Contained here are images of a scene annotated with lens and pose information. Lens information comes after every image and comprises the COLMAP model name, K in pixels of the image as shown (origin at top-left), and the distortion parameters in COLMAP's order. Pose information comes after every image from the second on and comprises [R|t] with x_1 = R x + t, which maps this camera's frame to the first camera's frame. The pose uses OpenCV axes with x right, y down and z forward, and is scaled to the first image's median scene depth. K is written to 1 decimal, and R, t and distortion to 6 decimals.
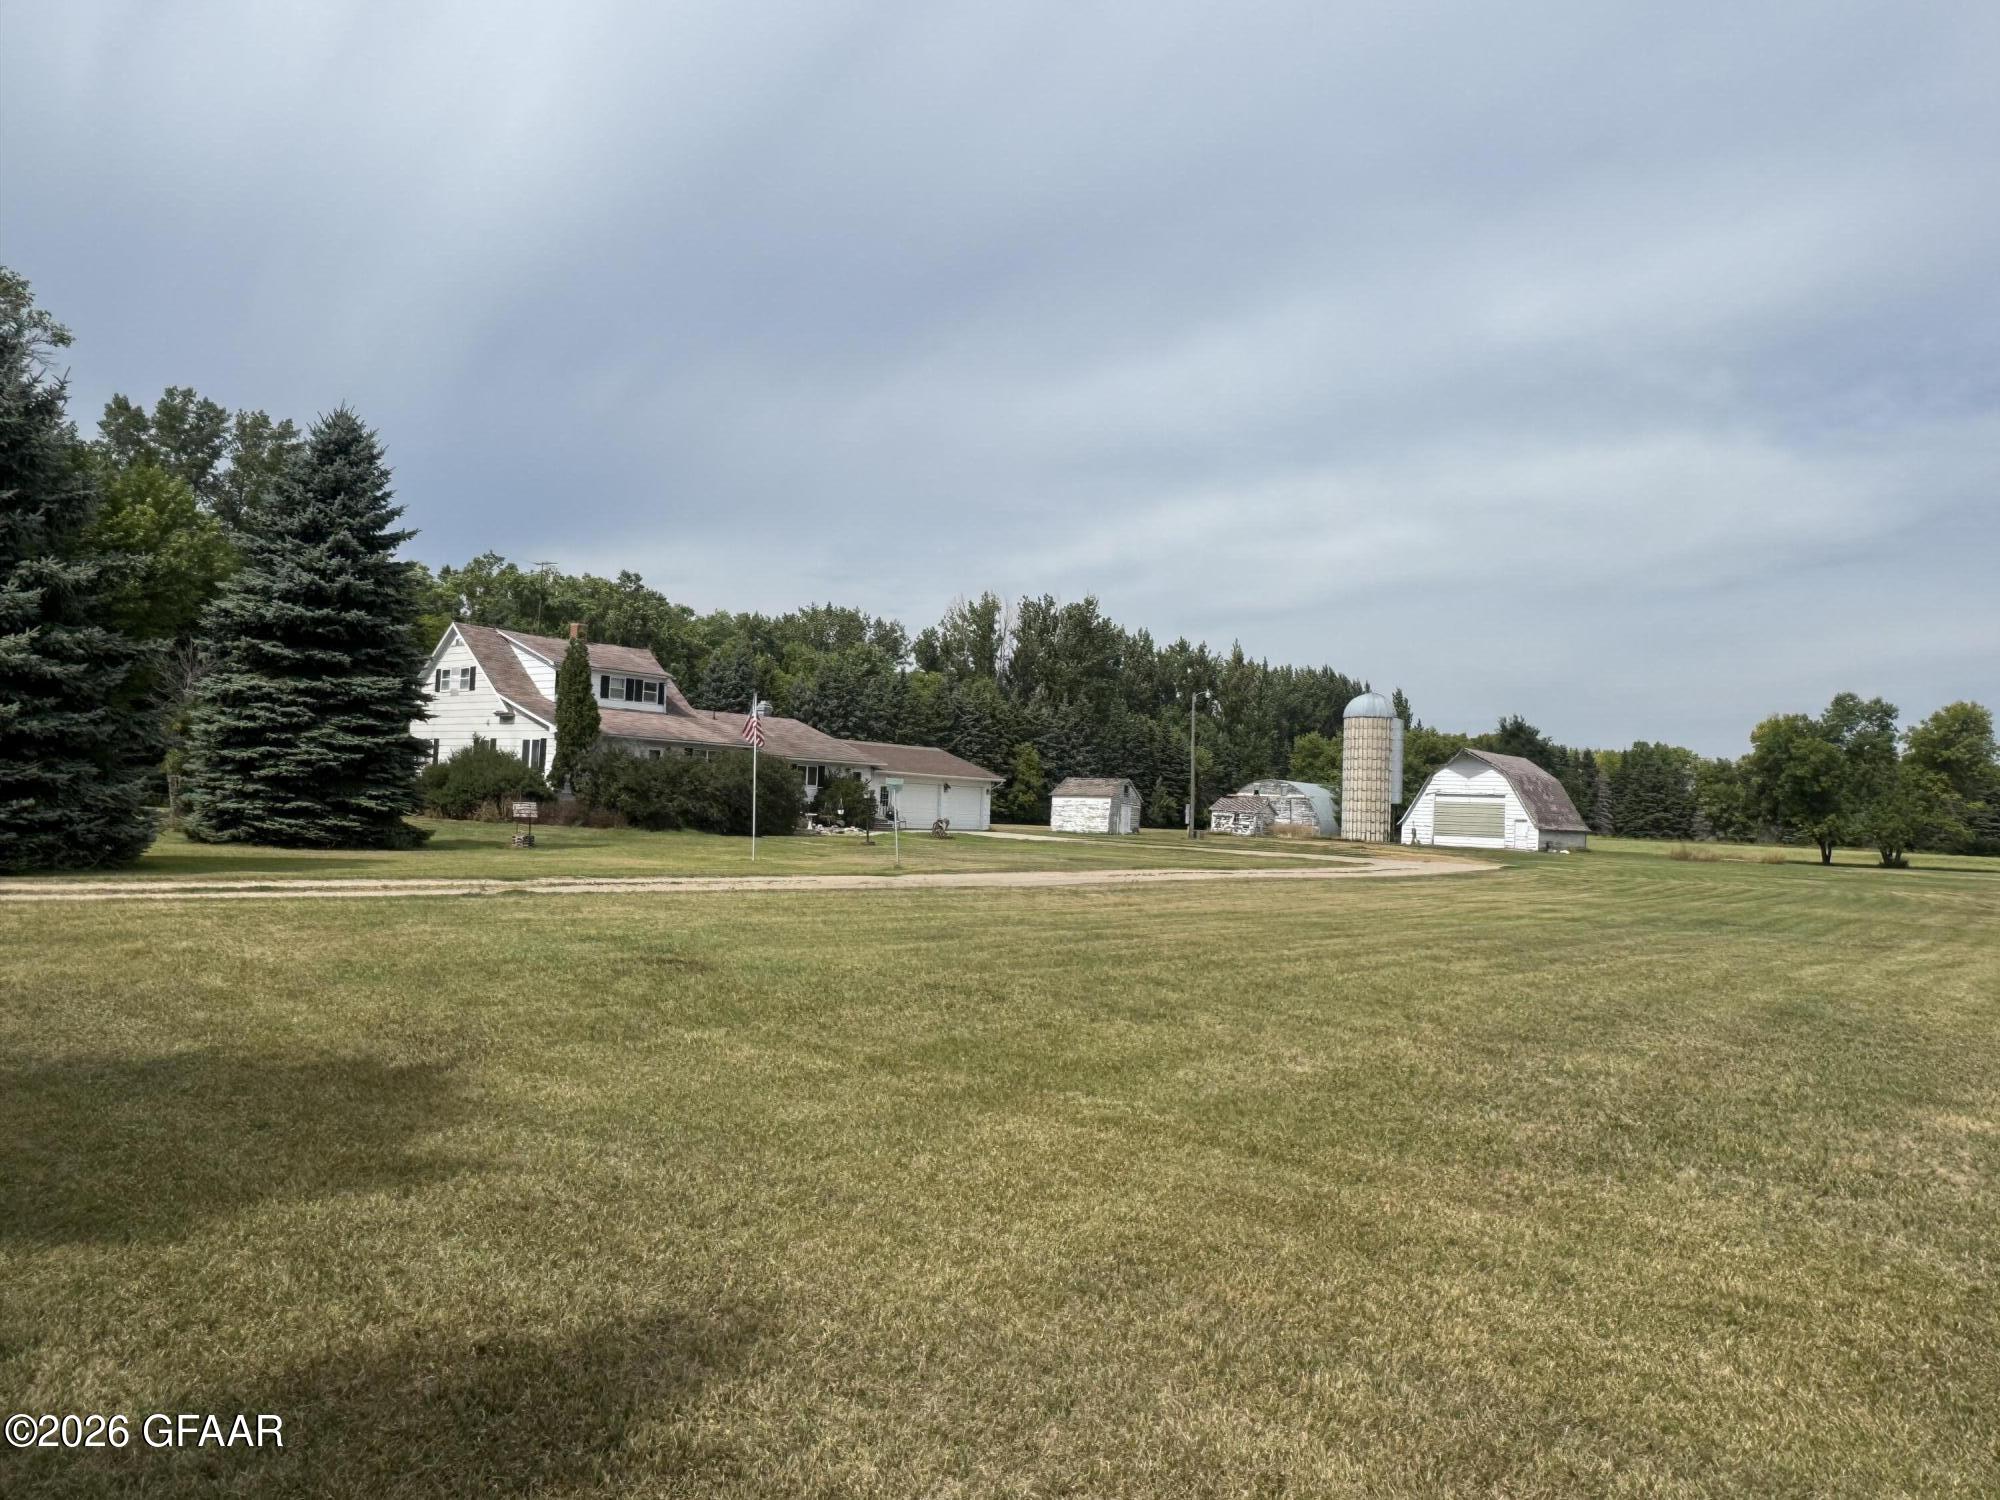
lens RADIAL K [[1338.5, 0, 999.2], [0, 1338.5, 749.6], [0, 0, 1]] dist [0.003092, 0.000326]
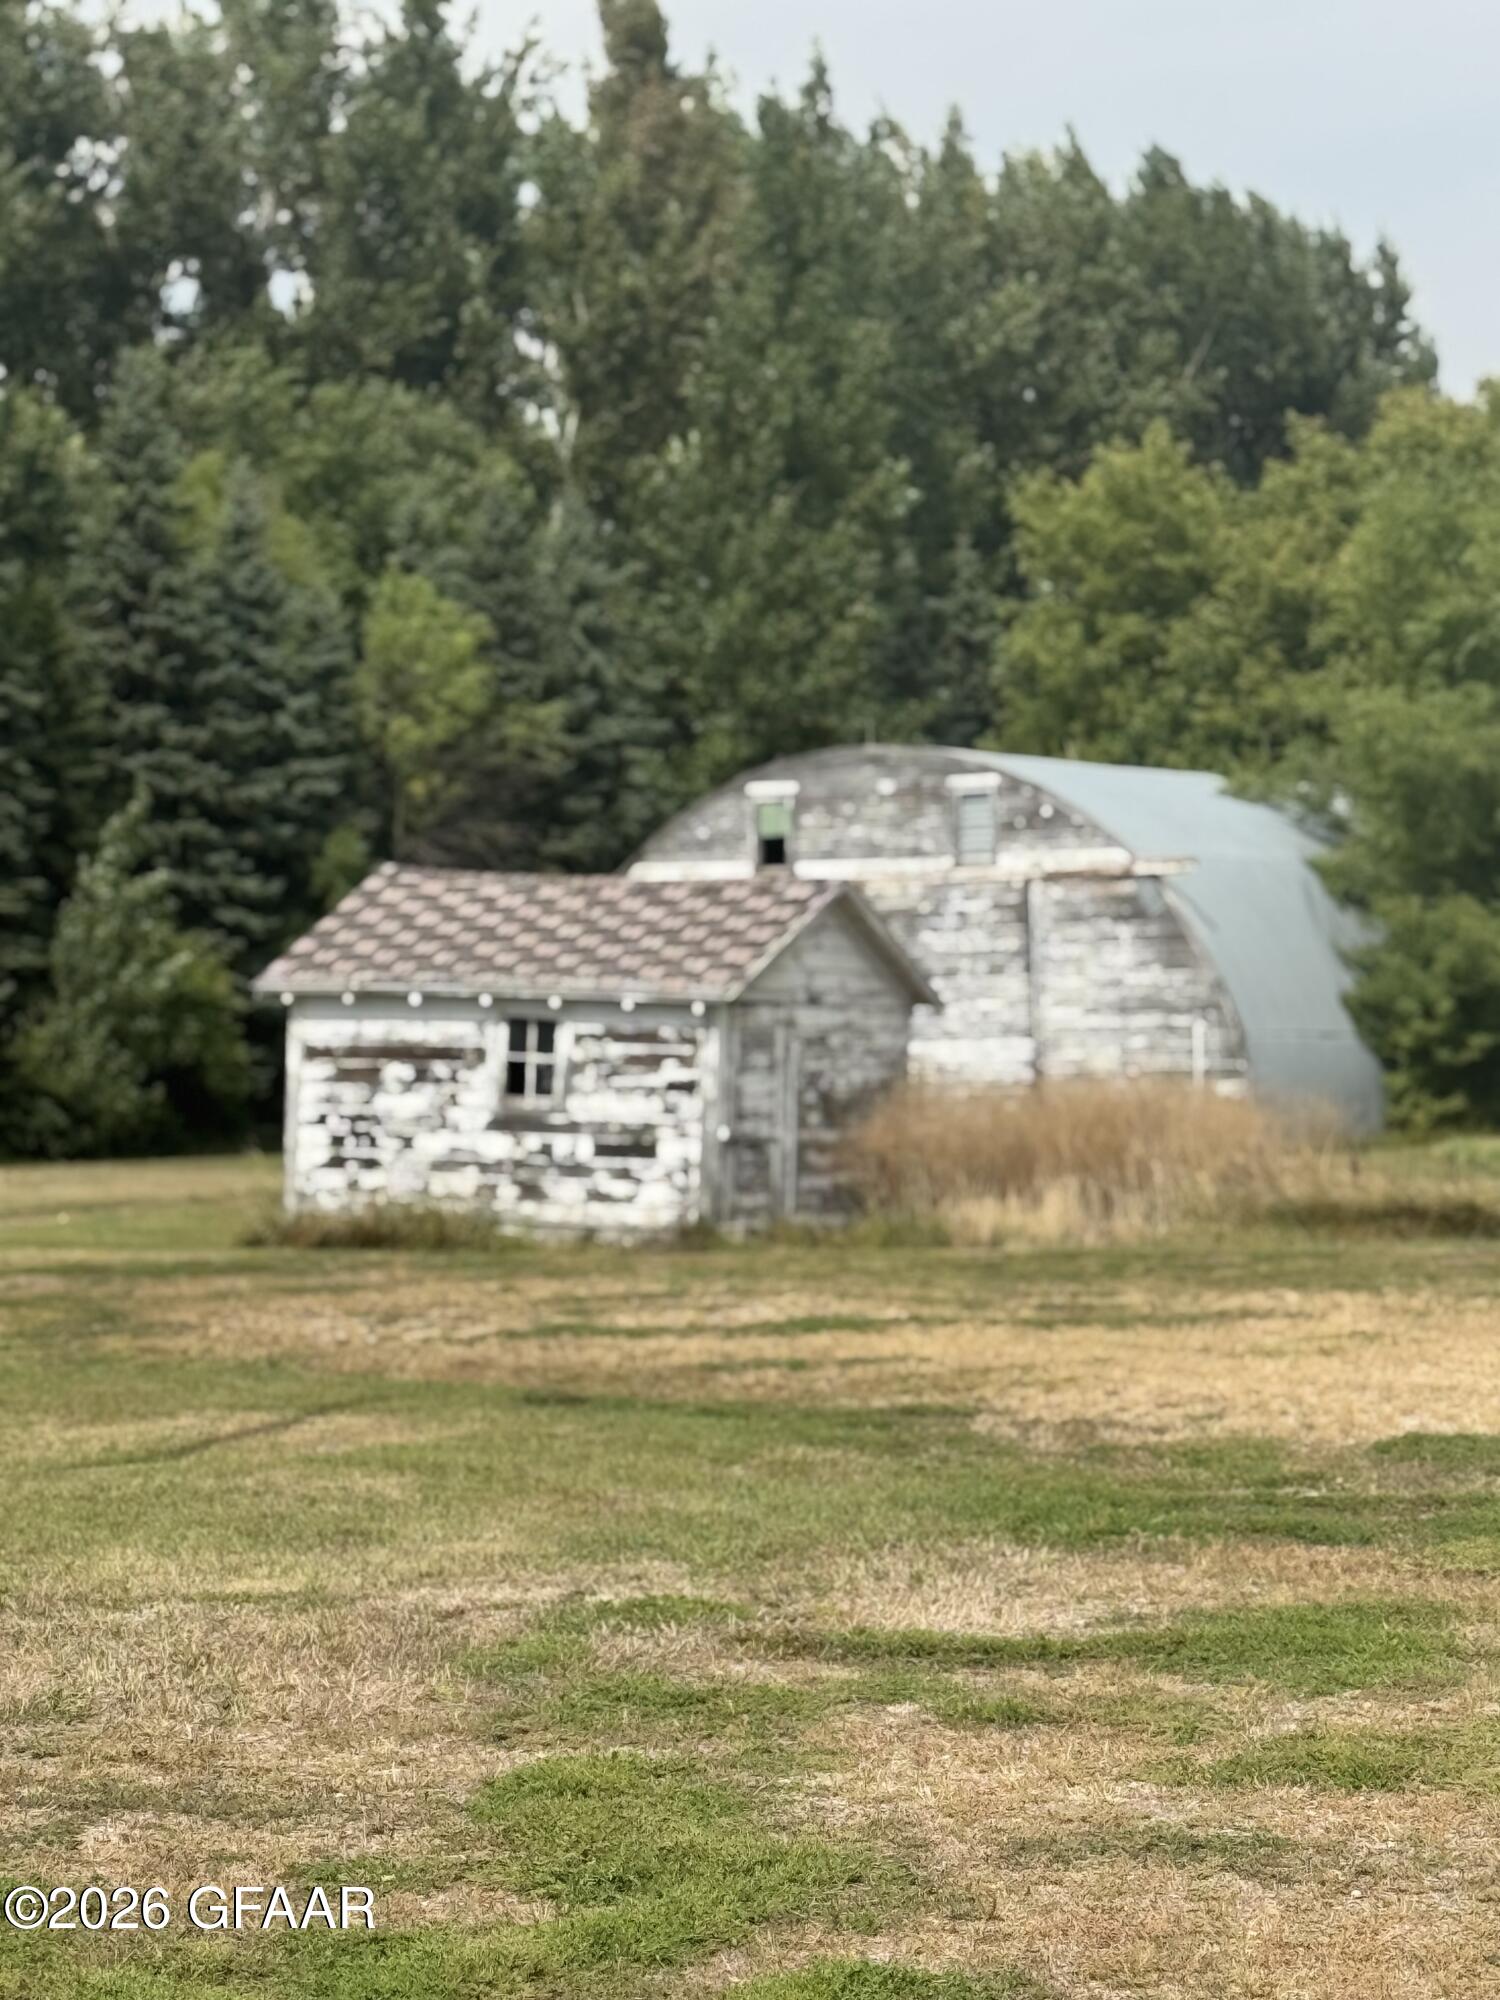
lens RADIAL K [[5752.3, 0, 750.0], [0, 5752.3, 1000.3], [0, 0, 1]] dist [-0.009701, 0.000000]
pose [[0.983362, -0.060602, 0.171252, 0.115627], [0.054026, 0.997621, 0.042810, 0.027921], [-0.173439, -0.032846, 0.984297, 0.554146]]
